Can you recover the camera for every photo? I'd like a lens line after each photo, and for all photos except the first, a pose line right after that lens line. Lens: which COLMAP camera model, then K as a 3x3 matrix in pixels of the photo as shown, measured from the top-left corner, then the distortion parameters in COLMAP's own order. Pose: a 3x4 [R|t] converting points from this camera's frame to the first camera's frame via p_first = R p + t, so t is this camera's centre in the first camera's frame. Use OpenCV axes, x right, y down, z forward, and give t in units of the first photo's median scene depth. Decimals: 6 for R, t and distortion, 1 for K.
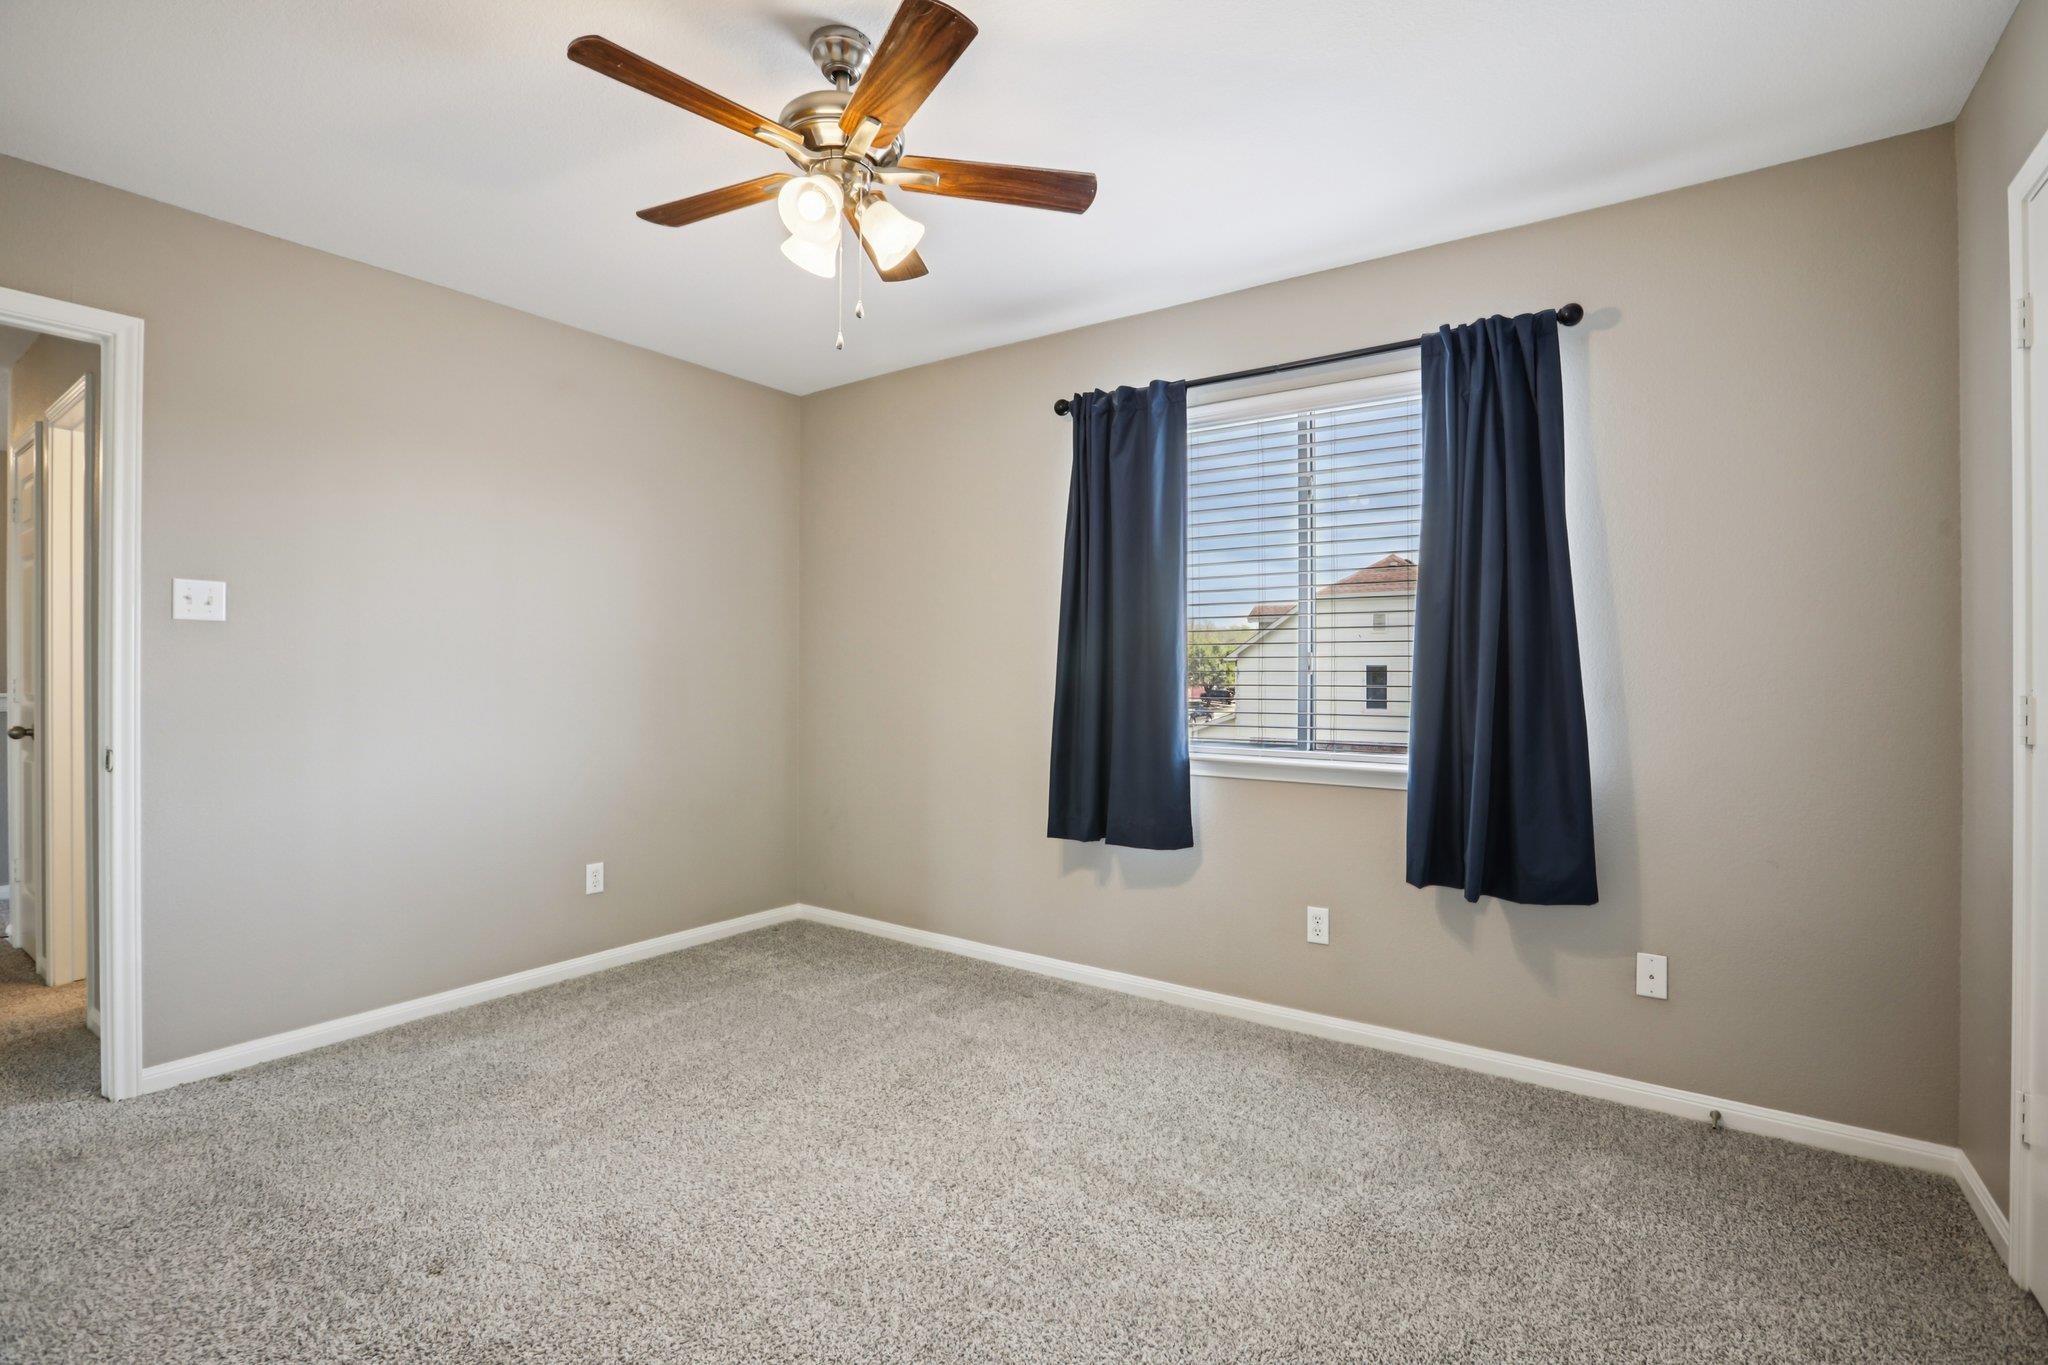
lens RADIAL K [[926.7, 0, 1039.2], [0, 926.7, 686.1], [0, 0, 1]] dist [-0.000964, 0.001478]
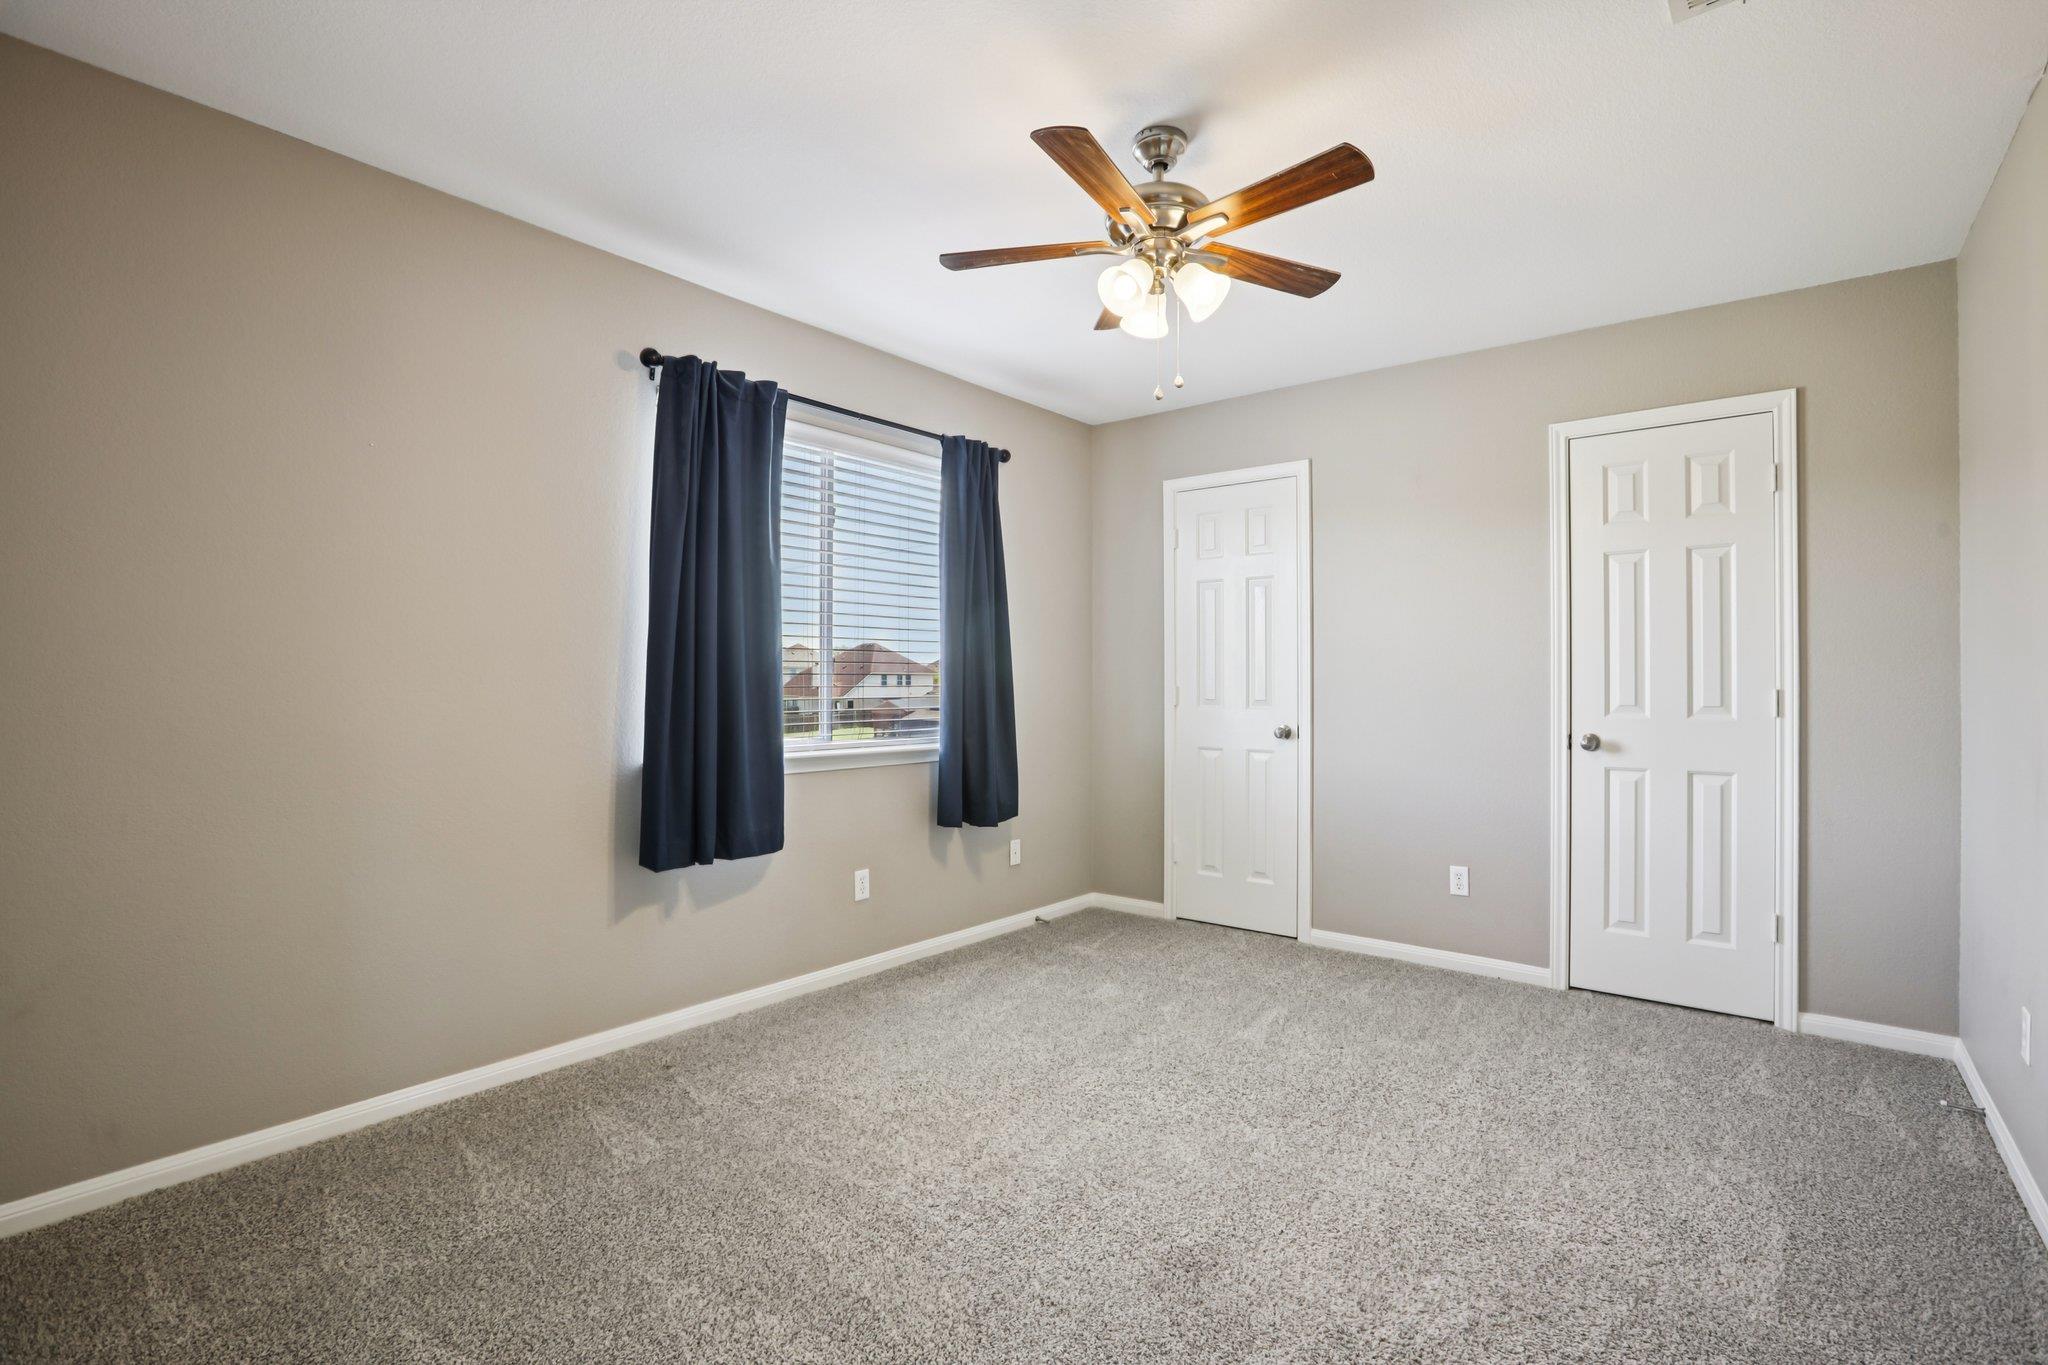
lens RADIAL K [[926.7, 0, 1067.4], [0, 926.7, 675.8], [0, 0, 1]] dist [-0.000964, 0.001478]
pose [[0.092338, -0.006620, 0.995706, -0.878793], [0.001374, 0.999978, 0.006521, -0.021732], [-0.995727, 0.000766, 0.092345, 0.624795]]
